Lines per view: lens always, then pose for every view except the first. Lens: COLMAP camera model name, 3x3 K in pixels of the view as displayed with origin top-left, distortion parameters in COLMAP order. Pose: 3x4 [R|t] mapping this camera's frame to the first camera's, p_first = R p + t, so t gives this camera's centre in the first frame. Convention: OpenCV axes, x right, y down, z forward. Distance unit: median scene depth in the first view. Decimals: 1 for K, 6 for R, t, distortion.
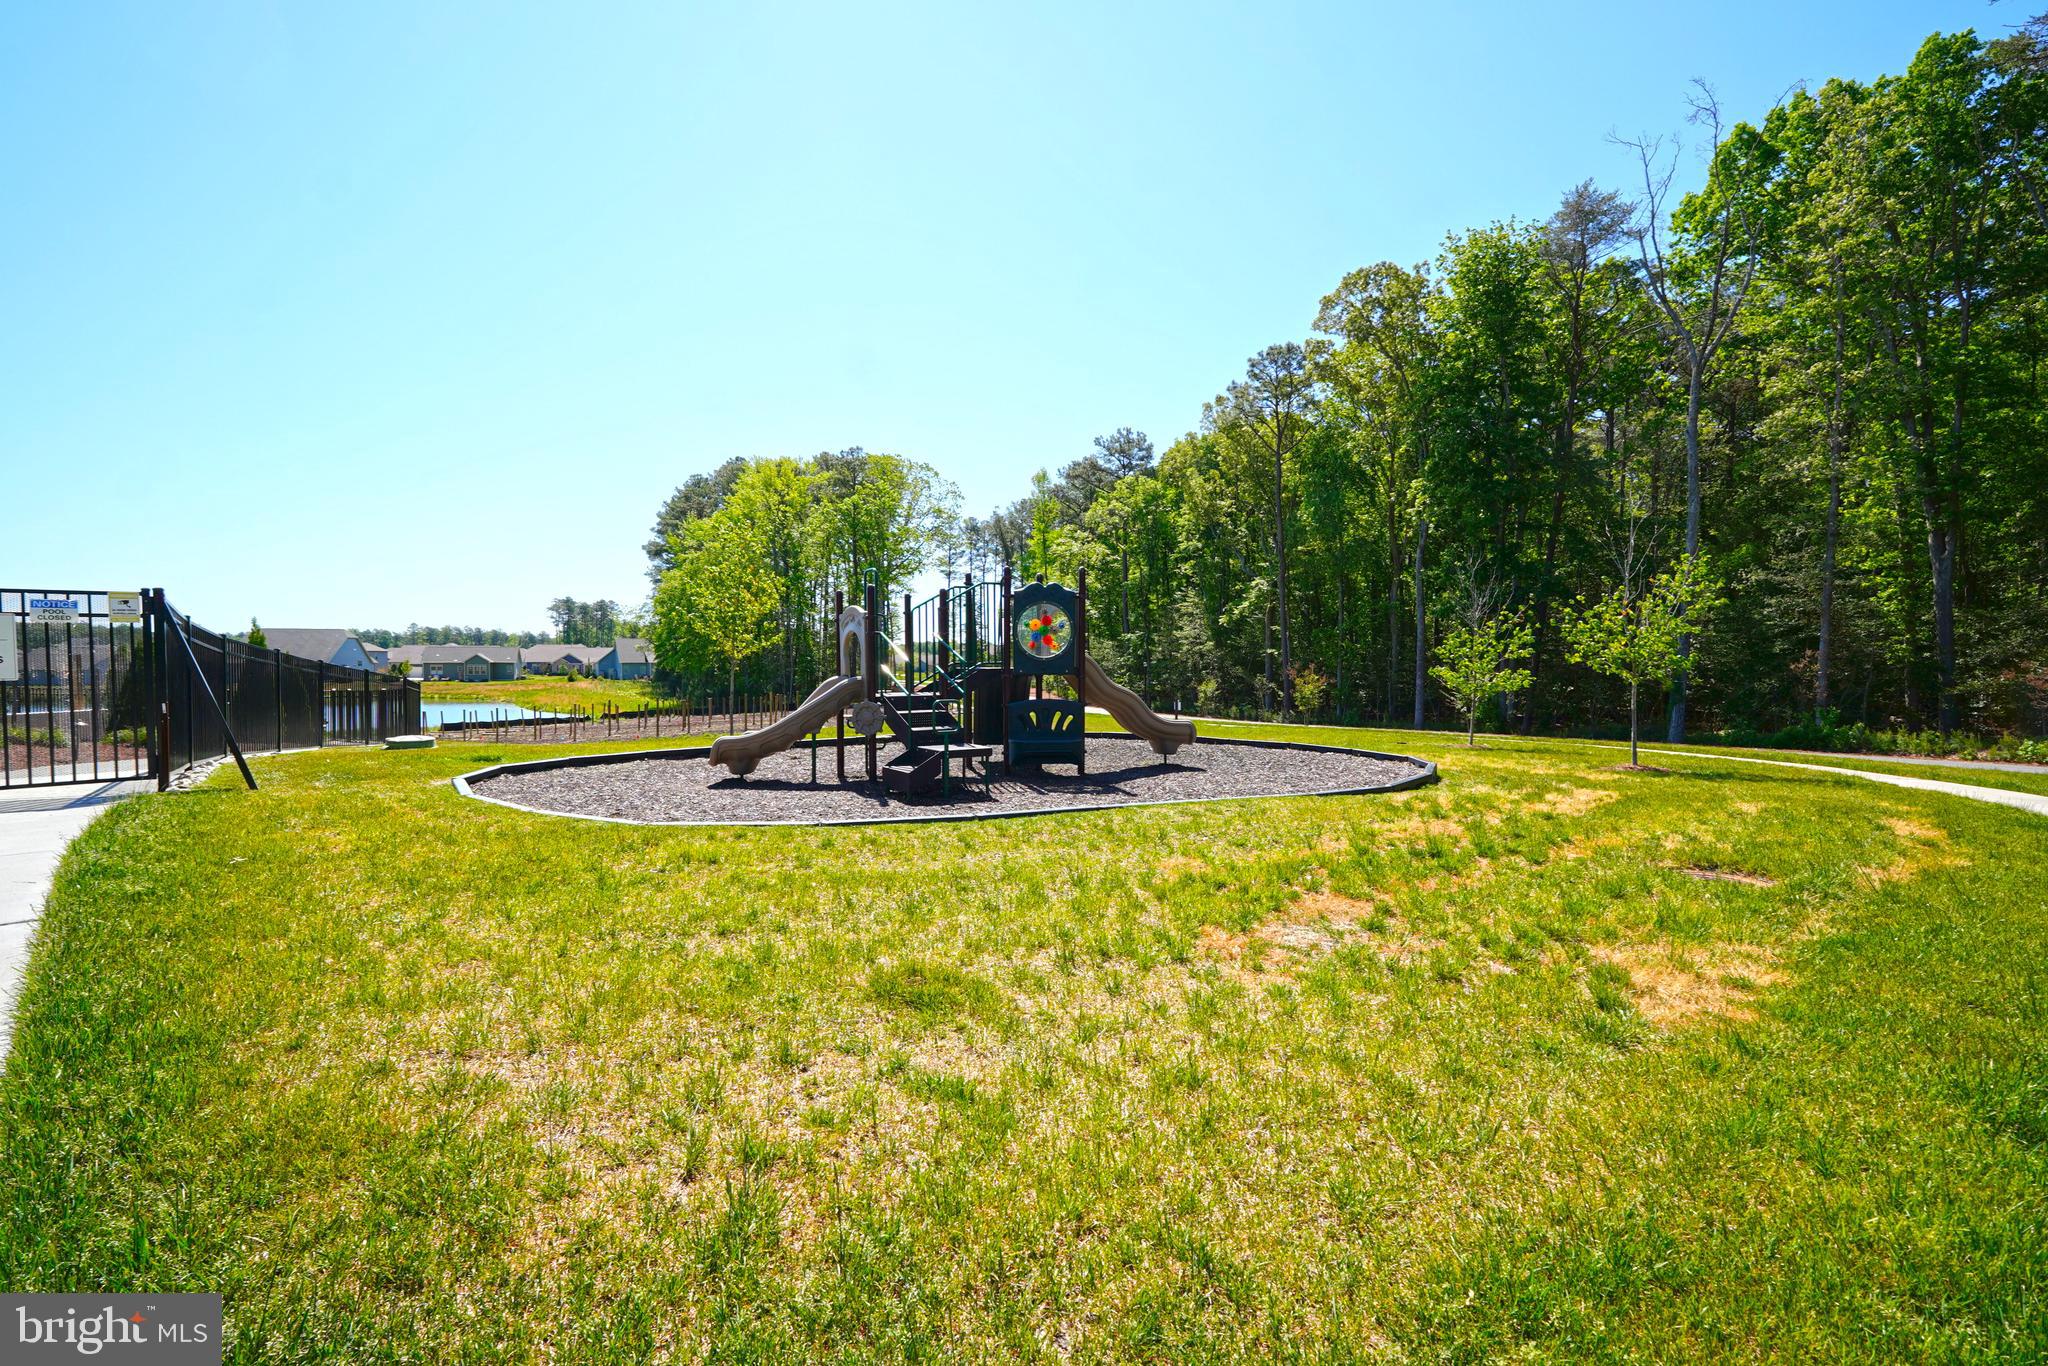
lens RADIAL K [[882.6, 0, 1028.4], [0, 882.6, 682.1], [0, 0, 1]] dist [-0.000126, 0.003701]
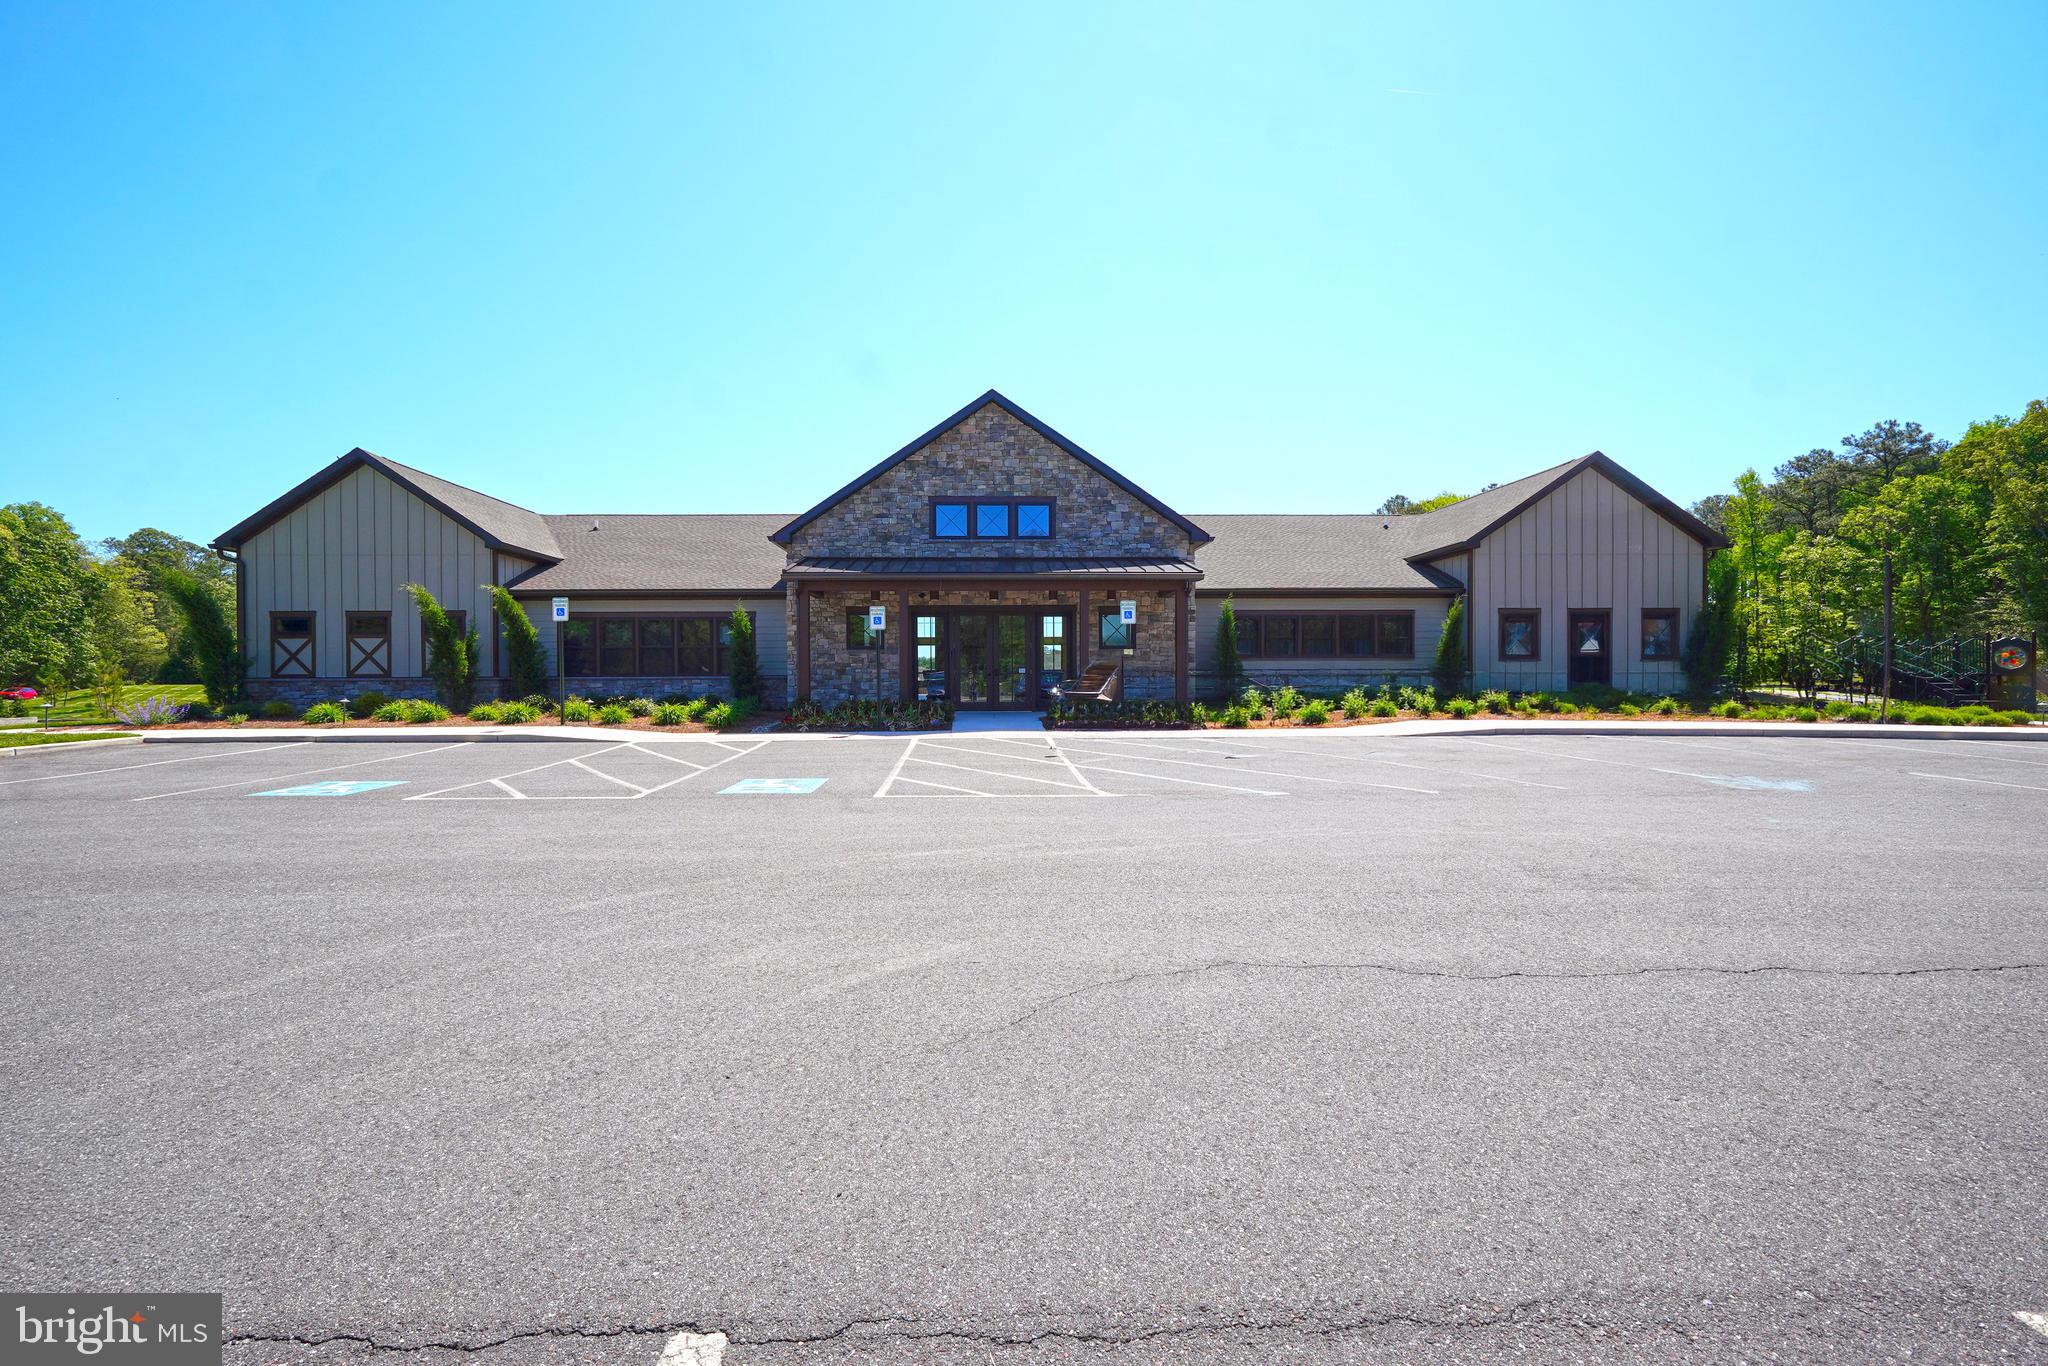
lens RADIAL K [[882.6, 0, 1011.7], [0, 882.6, 676.2], [0, 0, 1]] dist [-0.000126, 0.003701]
pose [[0.806236, -0.006597, -0.591557, -0.092607], [-0.008431, 0.999708, -0.022639, 0.008608], [0.591534, 0.023240, 0.805945, -0.317040]]
